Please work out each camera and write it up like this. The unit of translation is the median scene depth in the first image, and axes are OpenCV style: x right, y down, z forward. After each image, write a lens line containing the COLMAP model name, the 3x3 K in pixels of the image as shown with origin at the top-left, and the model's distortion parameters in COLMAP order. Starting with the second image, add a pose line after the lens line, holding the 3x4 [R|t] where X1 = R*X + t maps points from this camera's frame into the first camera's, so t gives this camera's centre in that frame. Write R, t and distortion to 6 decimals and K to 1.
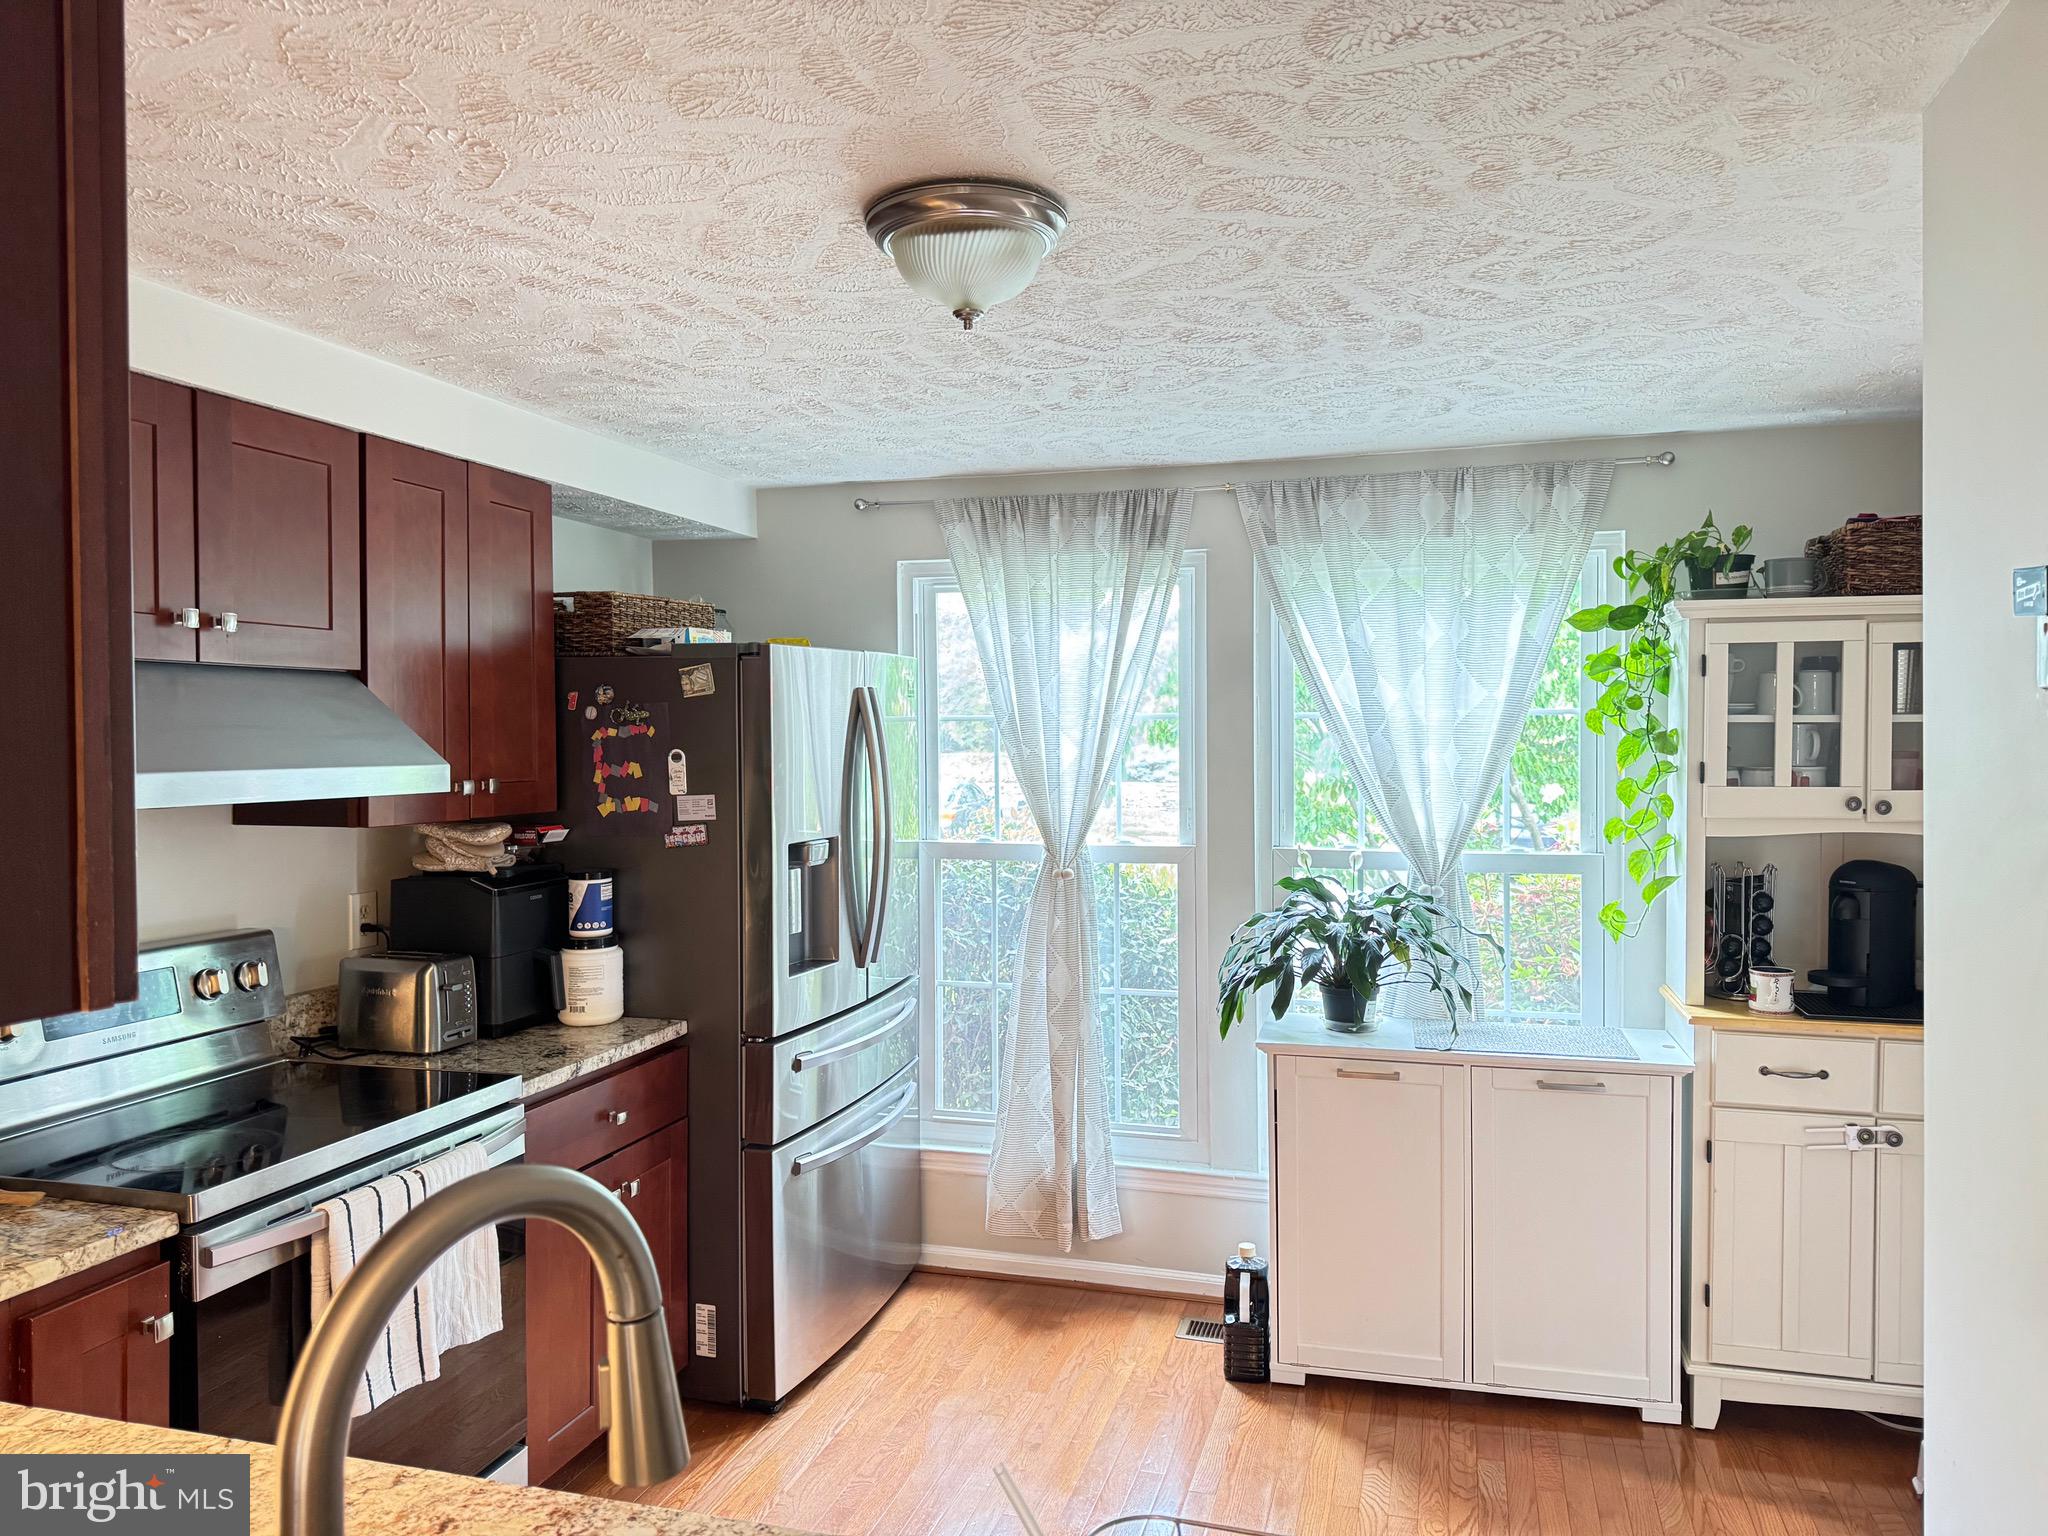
lens RADIAL K [[1437.0, 0, 1027.0], [0, 1437.0, 770.2], [0, 0, 1]] dist [0.160185, -0.253720]
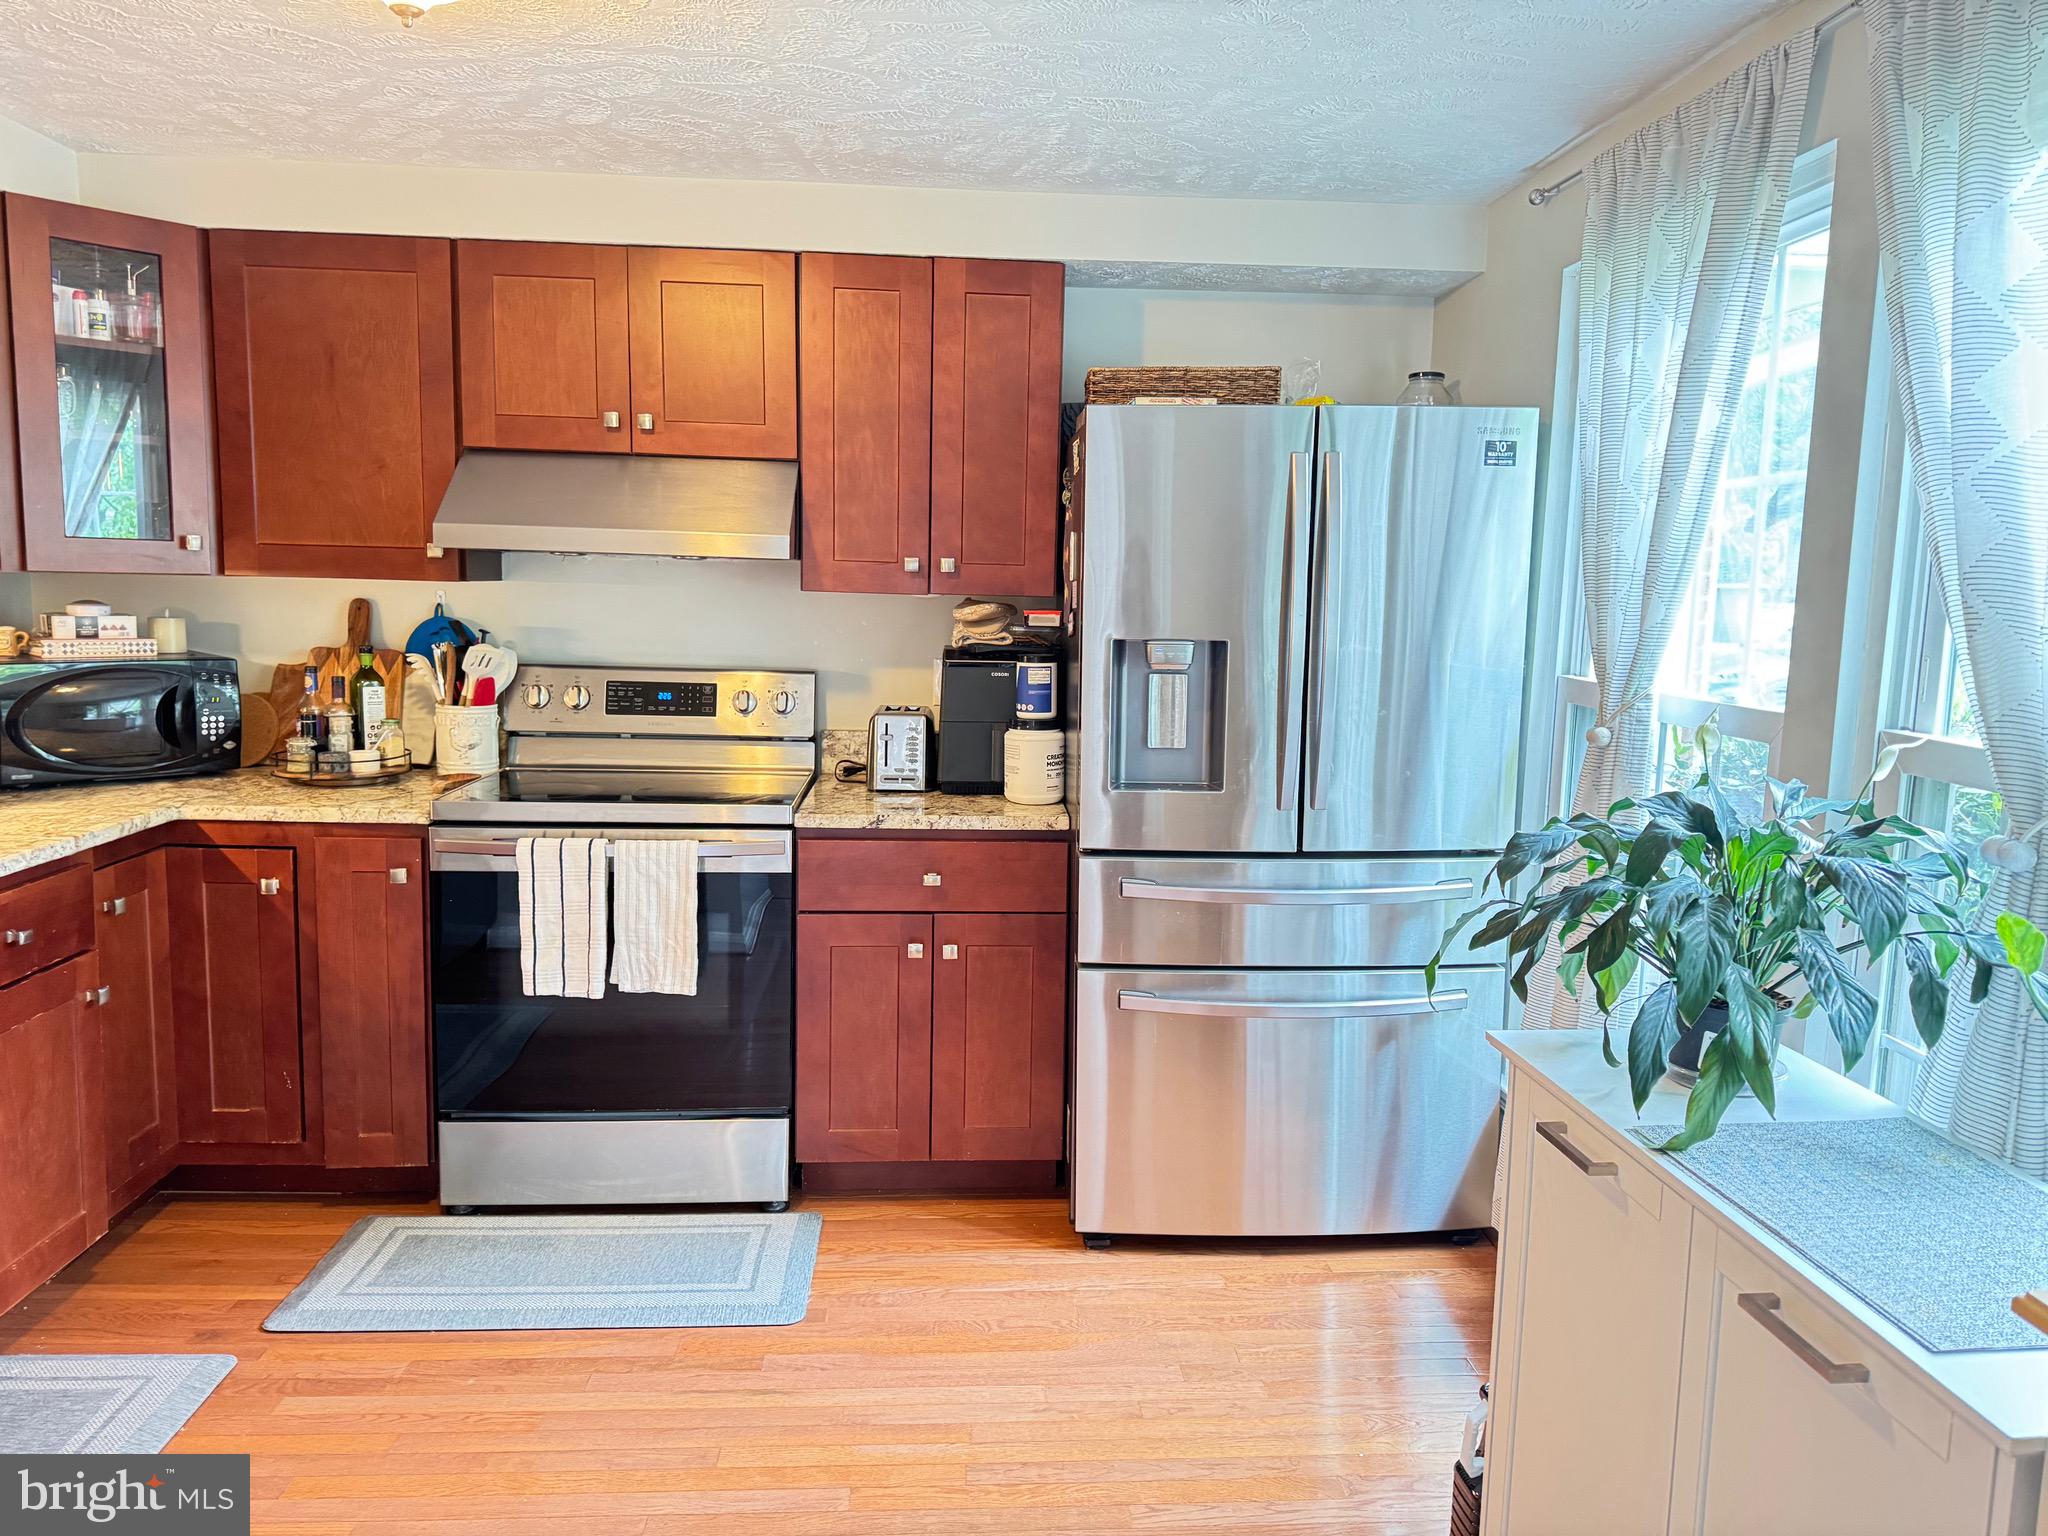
lens RADIAL K [[1493.8, 0, 1024.0], [0, 1493.8, 768.0], [0, 0, 1]] dist [0.111274, -0.166753]
pose [[0.351641, 0.124902, -0.927765, 0.676289], [-0.049189, 0.992155, 0.114927, 0.029158], [0.934842, 0.005223, 0.355026, 0.633461]]
